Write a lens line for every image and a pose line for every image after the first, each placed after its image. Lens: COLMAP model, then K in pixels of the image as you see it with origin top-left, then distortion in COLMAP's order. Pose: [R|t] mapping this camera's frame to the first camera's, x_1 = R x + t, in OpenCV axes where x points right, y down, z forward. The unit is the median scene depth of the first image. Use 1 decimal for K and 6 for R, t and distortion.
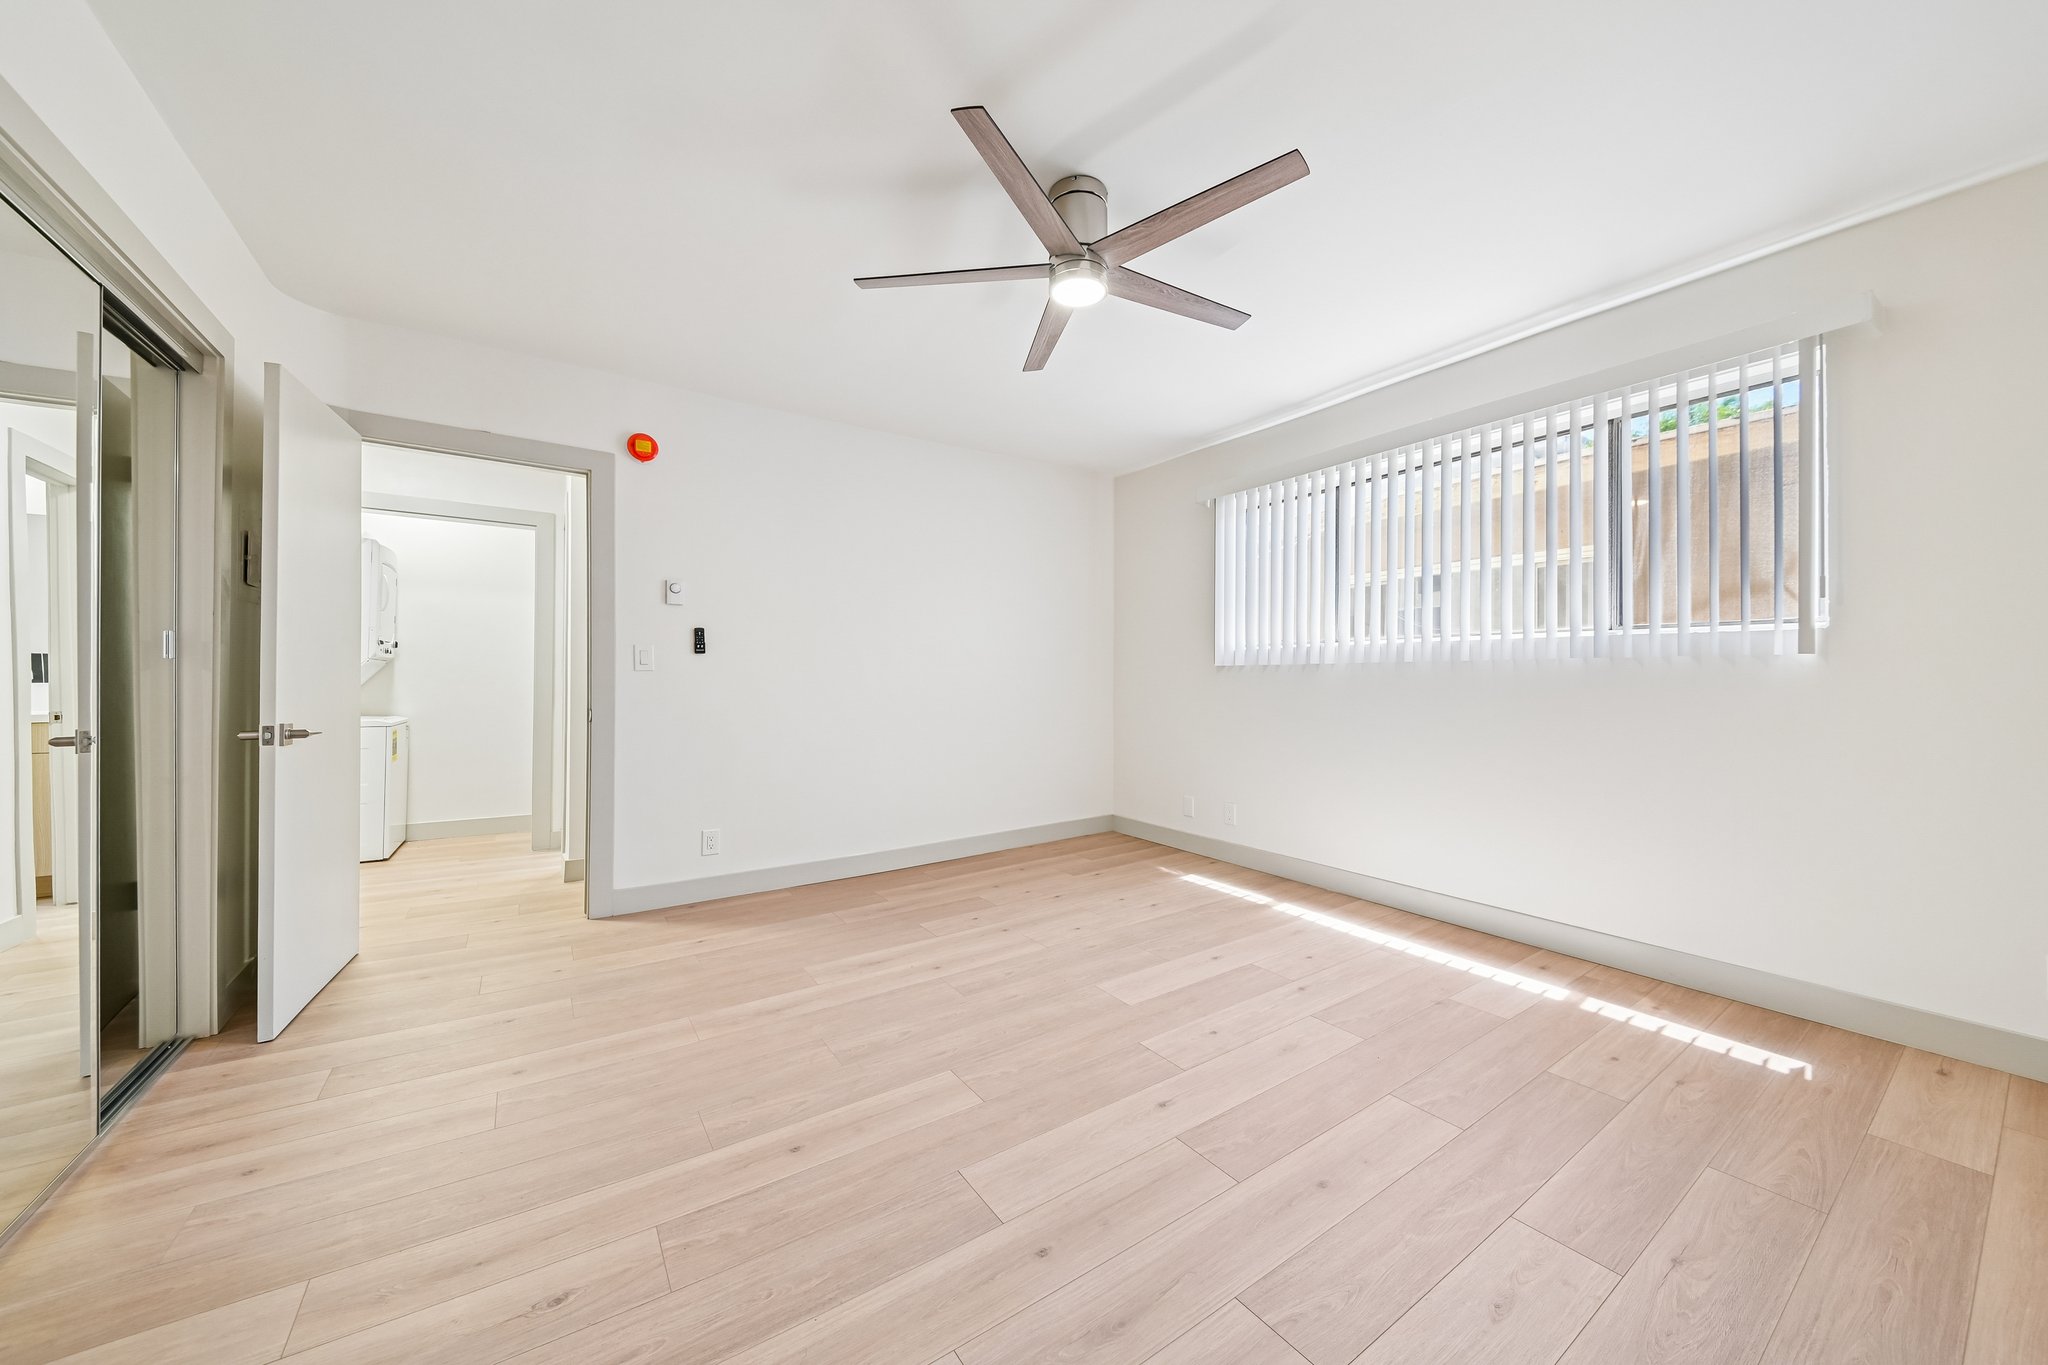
lens RADIAL K [[721.2, 0, 1030.1], [0, 721.2, 671.6], [0, 0, 1]] dist [0.045463, -0.022778]
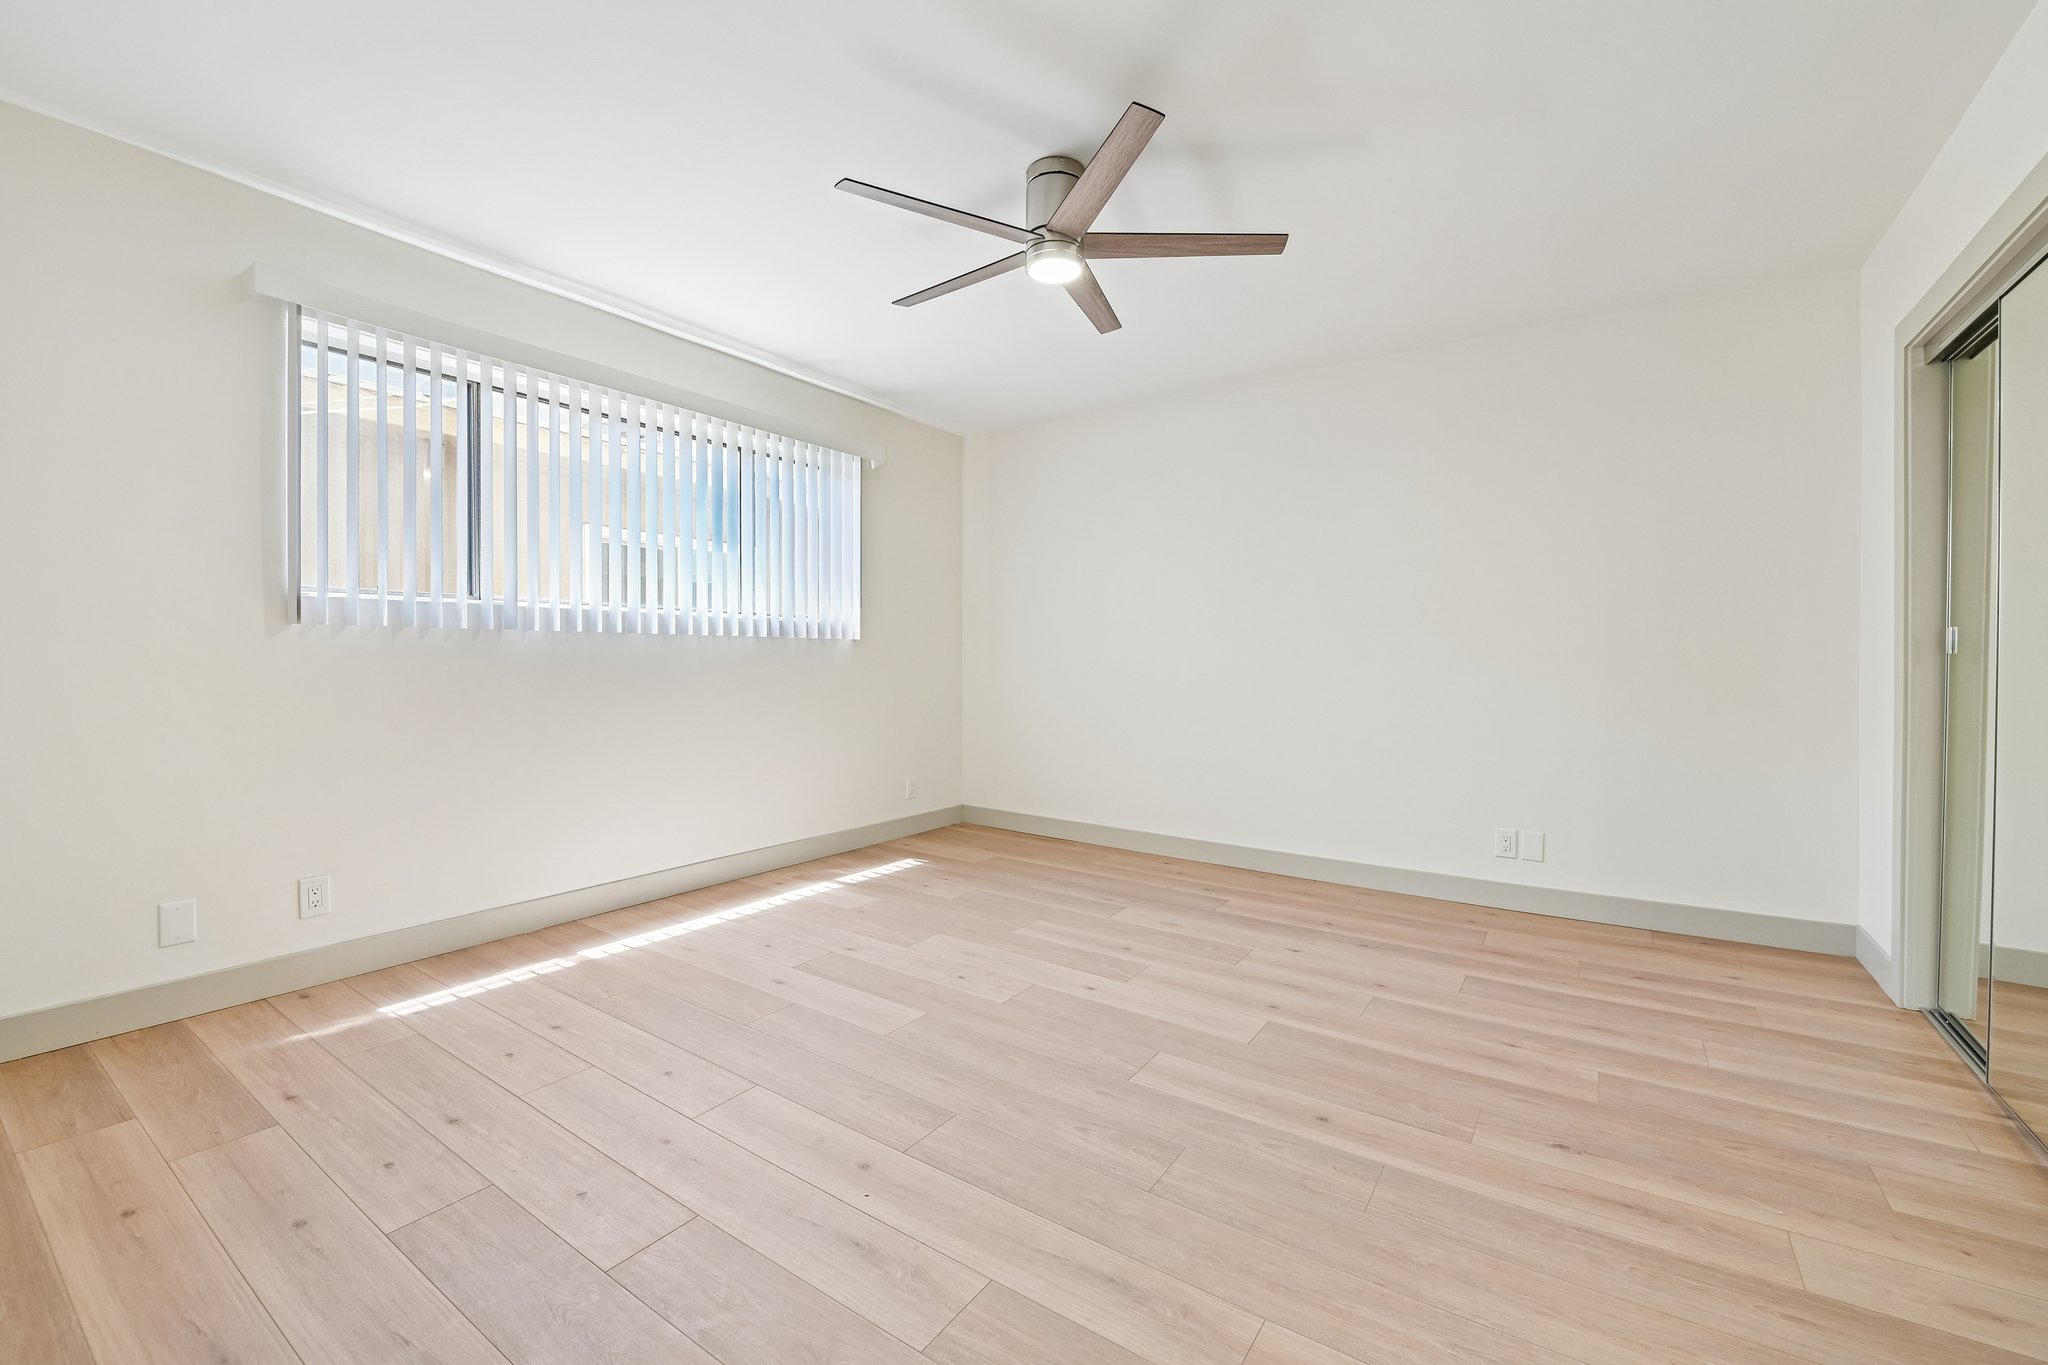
lens RADIAL K [[840.4, 0, 1013.5], [0, 840.4, 663.5], [0, 0, 1]] dist [0.050893, -0.031942]
pose [[-0.356813, -0.011504, 0.934105, -0.848783], [-0.018686, 0.999812, 0.005175, 0.012658], [-0.933989, -0.015608, -0.356961, 1.227857]]
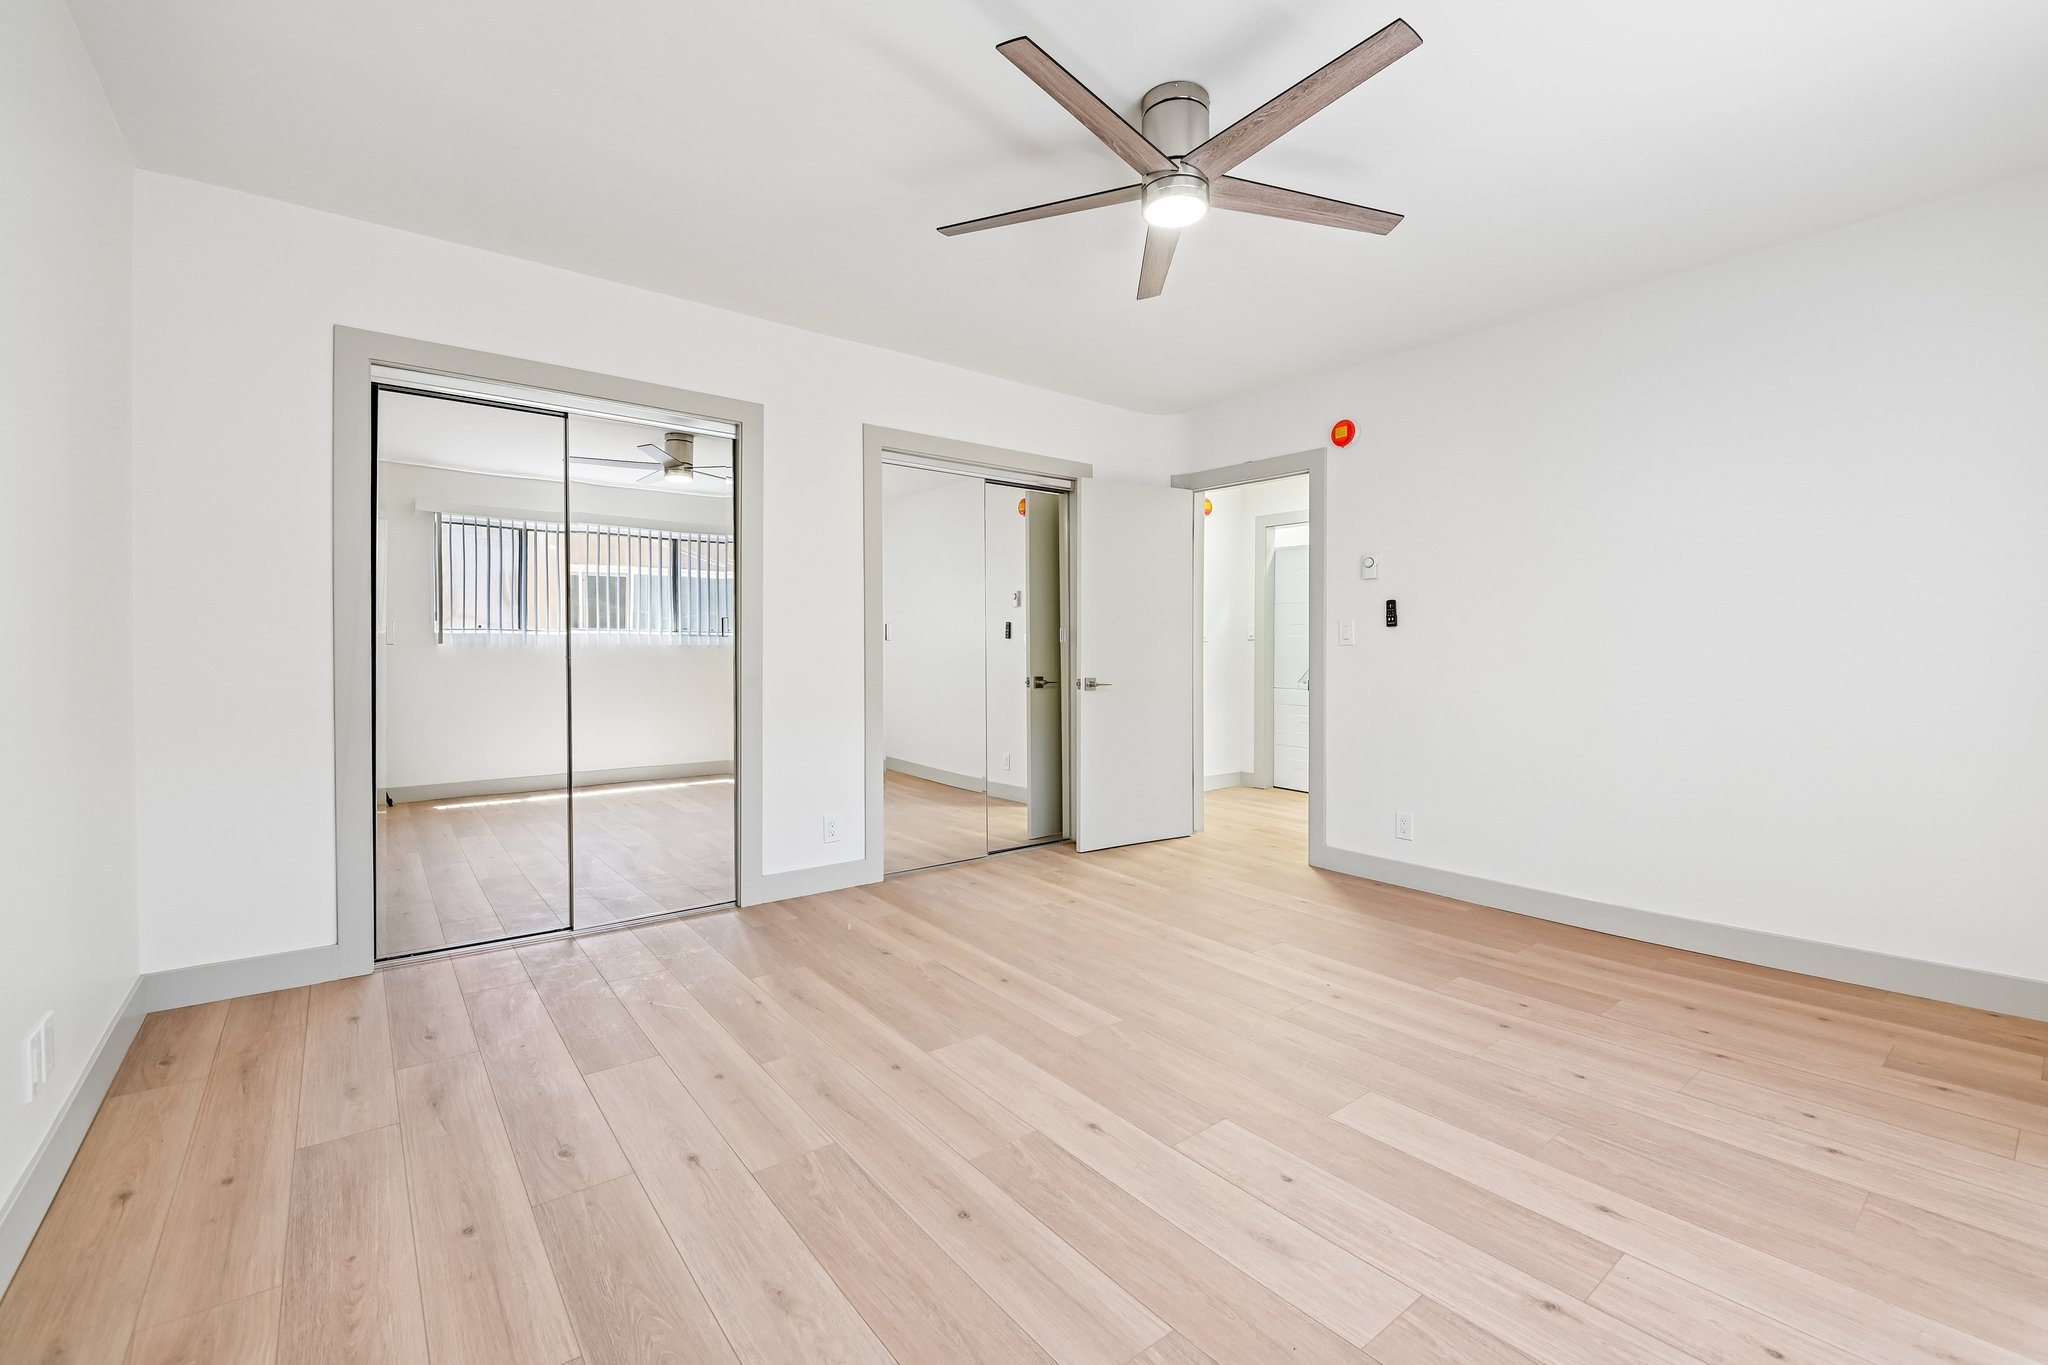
lens RADIAL K [[856.9, 0, 1046.0], [0, 856.9, 669.2], [0, 0, 1]] dist [0.052368, -0.034850]
pose [[0.083910, 0.018611, -0.996300, 0.906849], [0.008876, 0.999772, 0.019424, 0.006368], [0.996434, -0.010473, 0.083726, 0.633082]]
